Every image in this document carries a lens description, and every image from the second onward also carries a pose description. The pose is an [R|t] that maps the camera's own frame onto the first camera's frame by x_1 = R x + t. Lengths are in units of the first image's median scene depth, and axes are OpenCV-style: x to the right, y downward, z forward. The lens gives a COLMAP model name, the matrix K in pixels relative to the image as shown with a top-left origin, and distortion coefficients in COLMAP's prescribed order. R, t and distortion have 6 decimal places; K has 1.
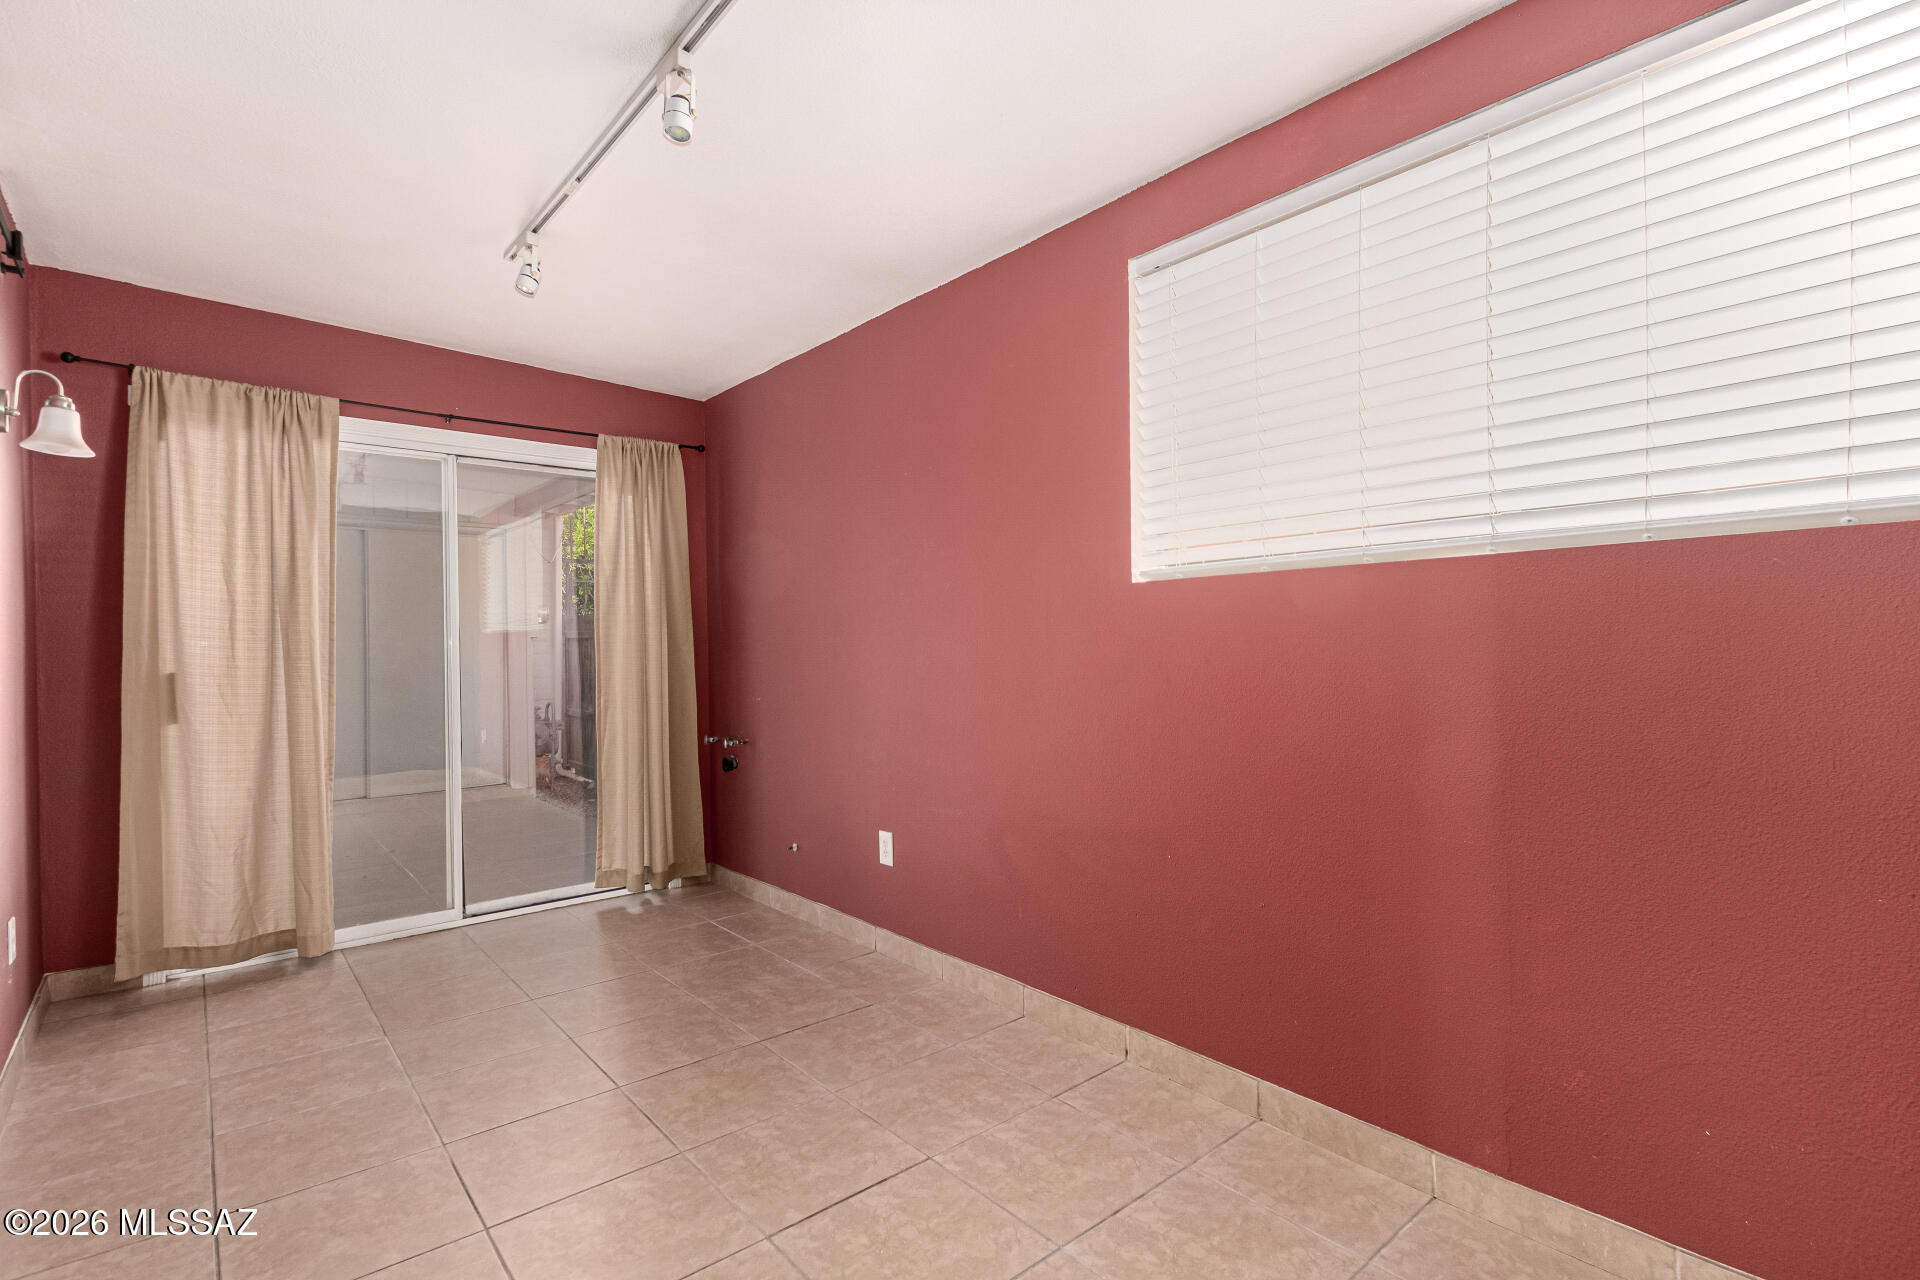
lens RADIAL K [[913.5, 0, 968.6], [0, 913.5, 637.0], [0, 0, 1]] dist [0.003548, 0.000153]
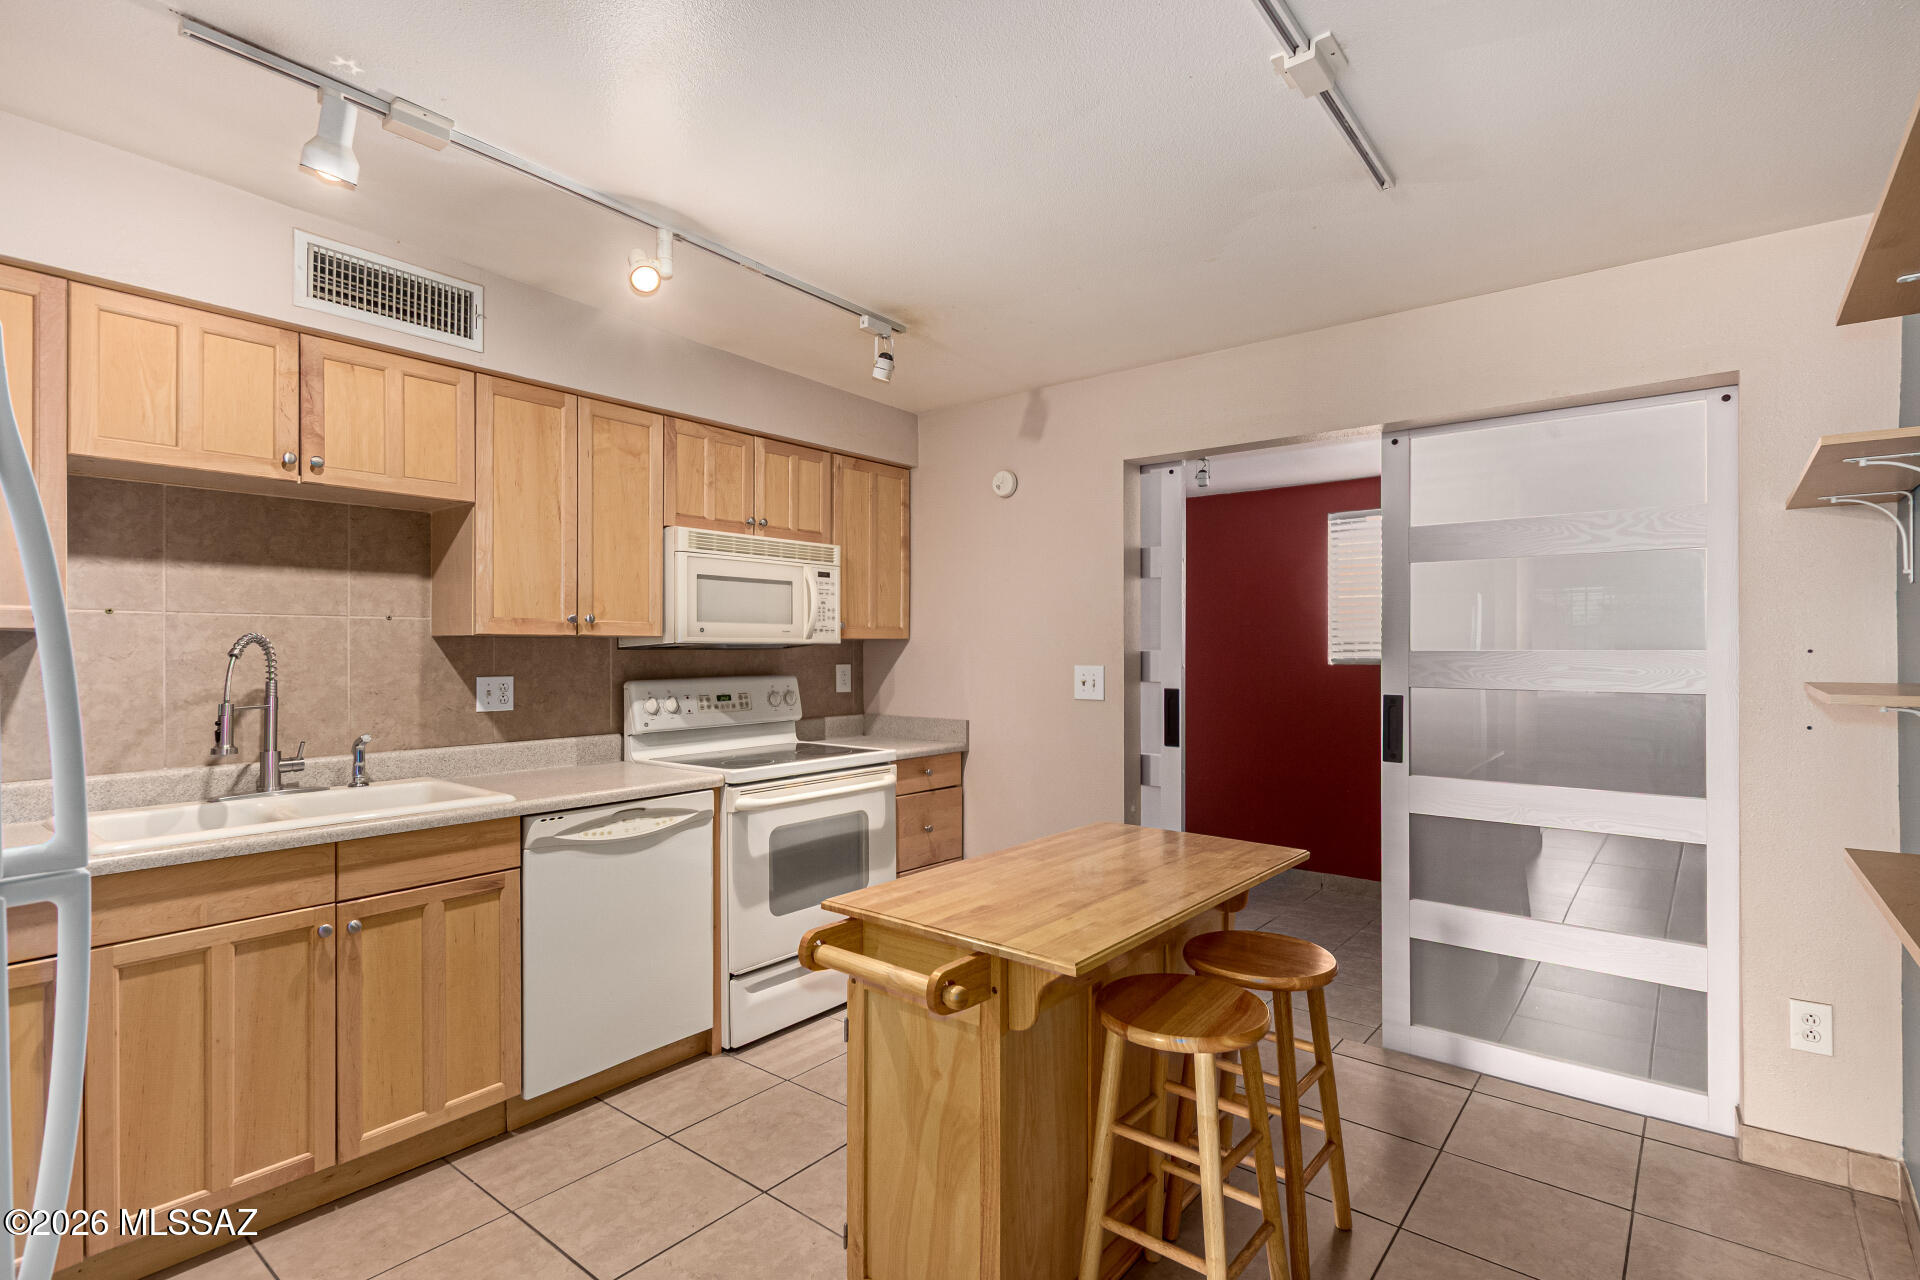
lens RADIAL K [[926.1, 0, 987.3], [0, 926.1, 641.5], [0, 0, 1]] dist [0.011162, -0.000017]
pose [[0.983370, 0.014596, 0.181027, -0.736524], [-0.014610, 0.999892, -0.001257, -0.073679], [-0.181026, -0.001409, 0.983477, -0.729856]]
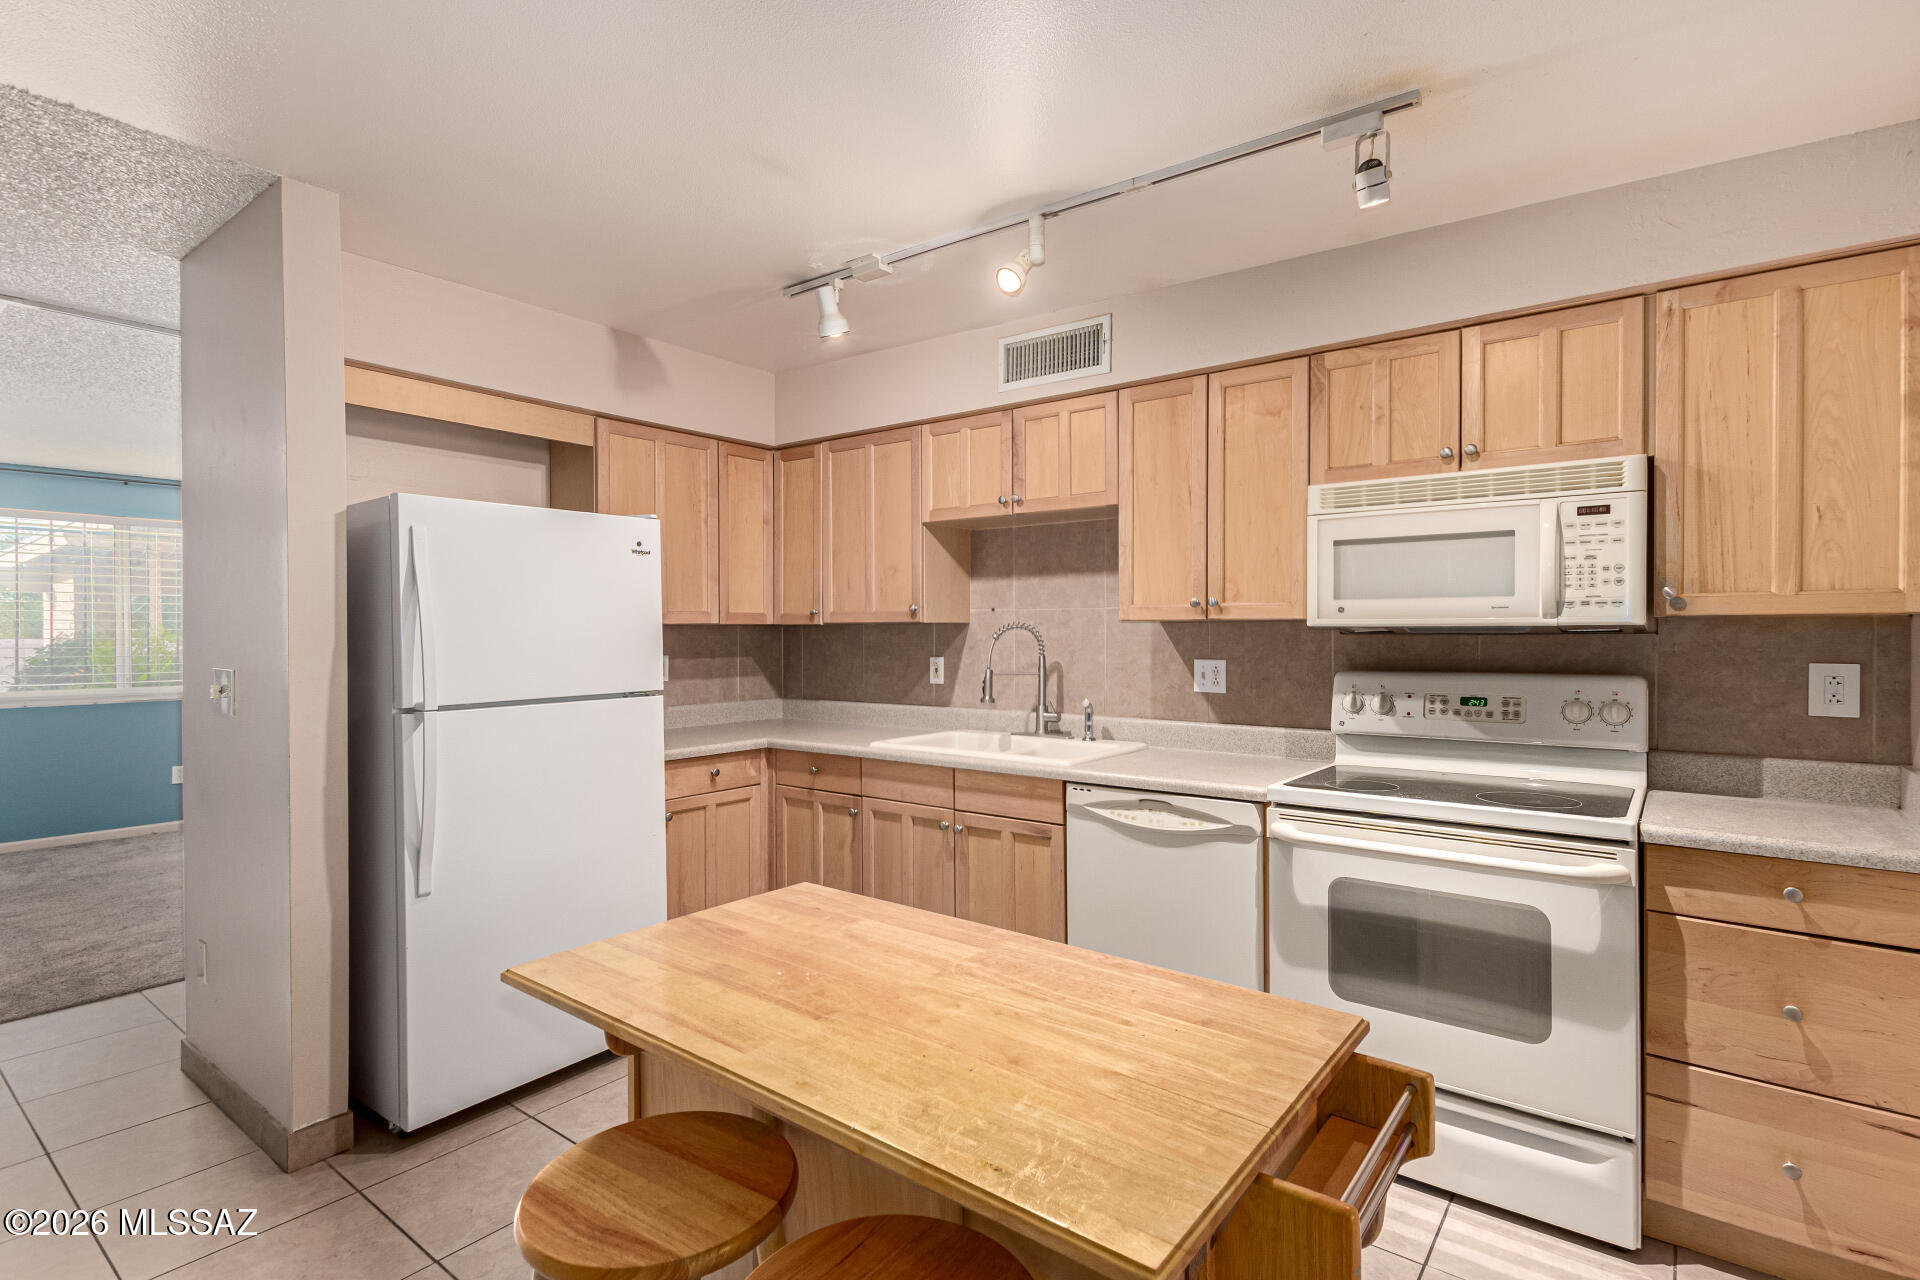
lens RADIAL K [[913.5, 0, 968.6], [0, 913.5, 637.0], [0, 0, 1]] dist [0.003548, 0.000153]
pose [[0.189621, 0.018256, -0.981688, -0.171857], [0.006746, 0.999779, 0.019896, -0.077096], [0.981834, -0.010395, 0.189456, -0.174745]]
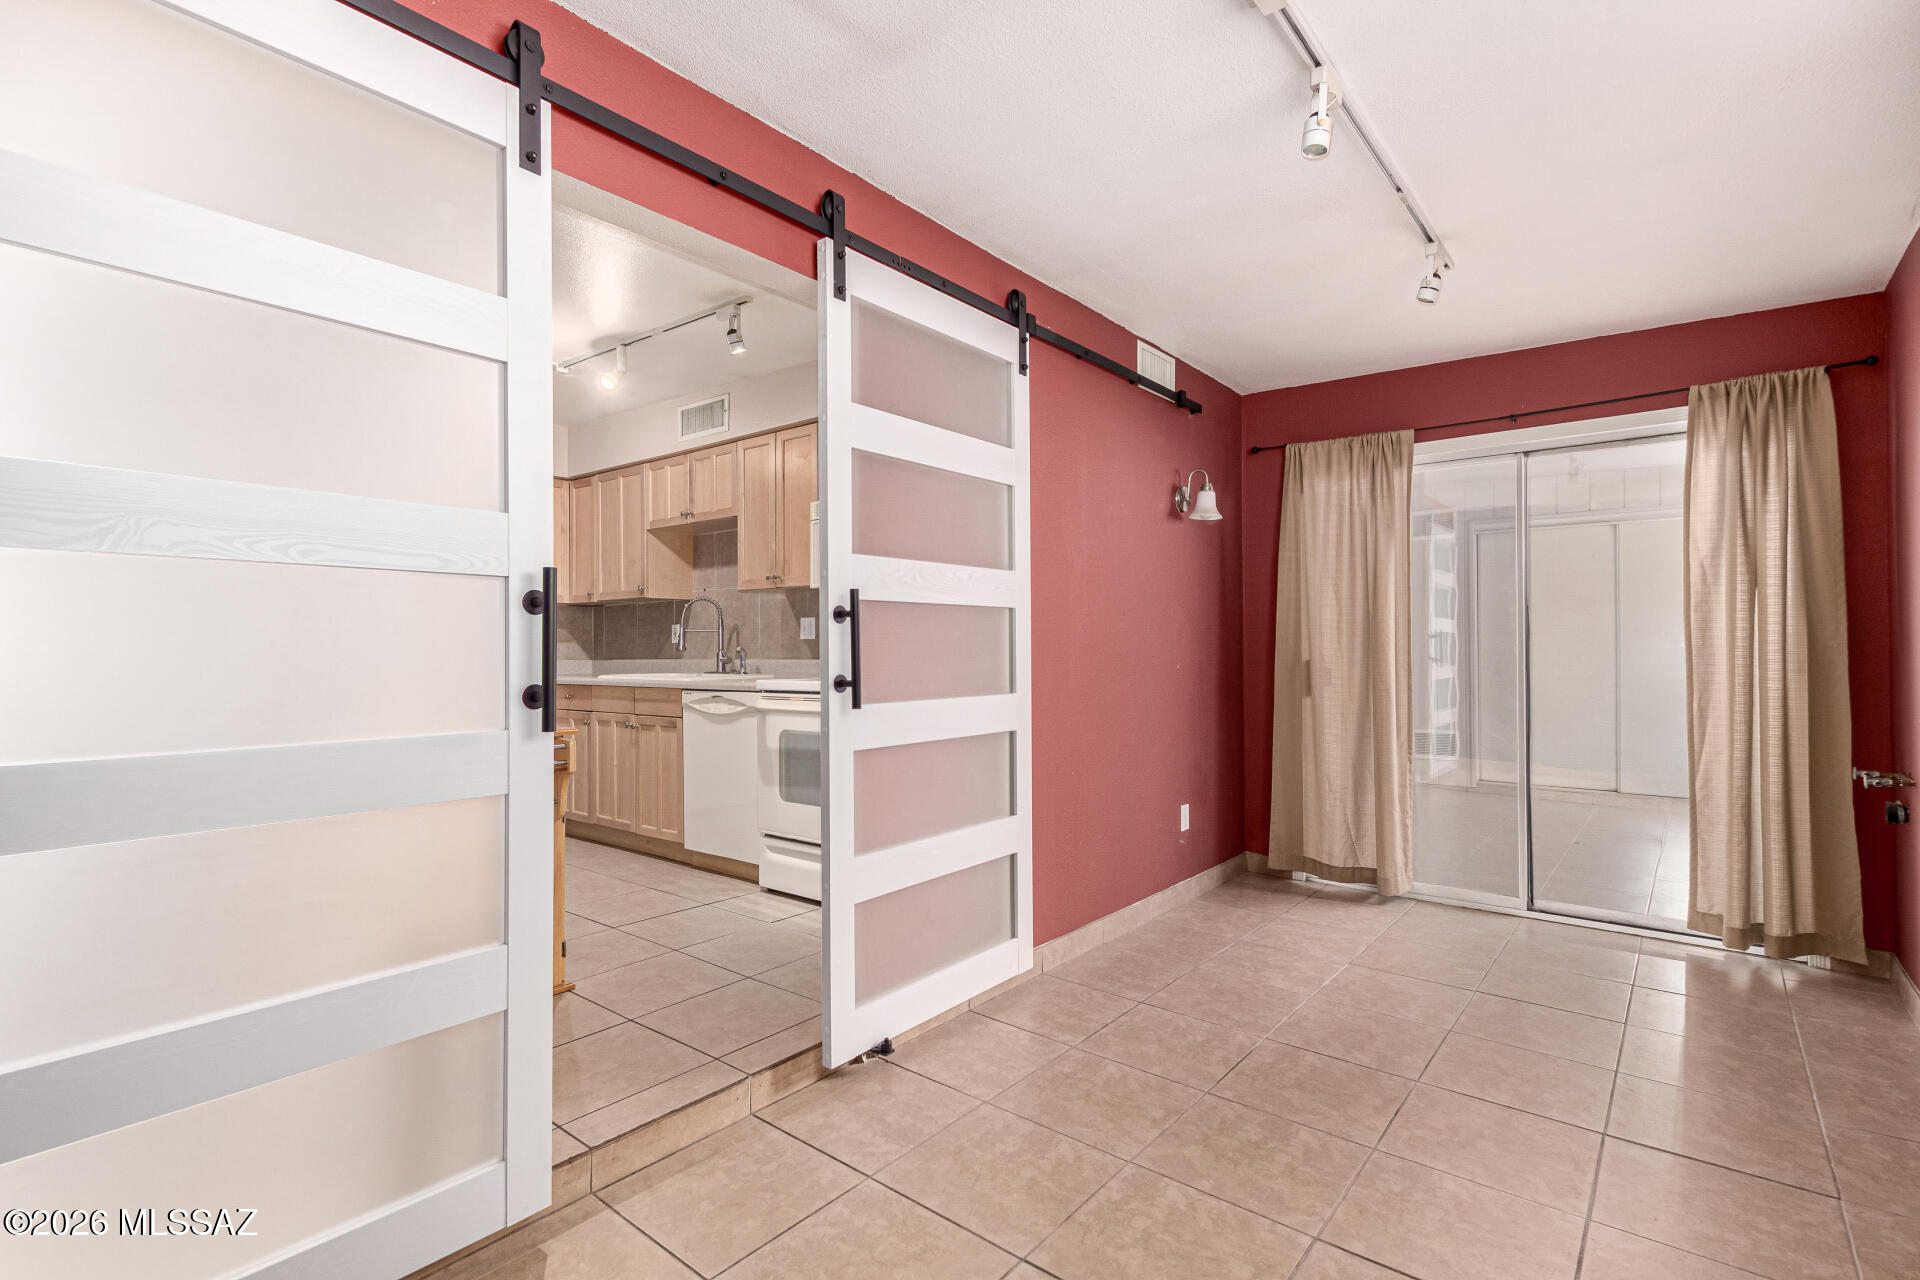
lens RADIAL K [[902.4, 0, 970.5], [0, 902.4, 644.9], [0, 0, 1]] dist [0.009717, -0.000358]
pose [[0.160950, 0.006344, -0.986942, 0.383679], [0.009885, 0.999919, 0.008040, 0.000418], [0.986913, -0.011050, 0.160874, 0.267342]]
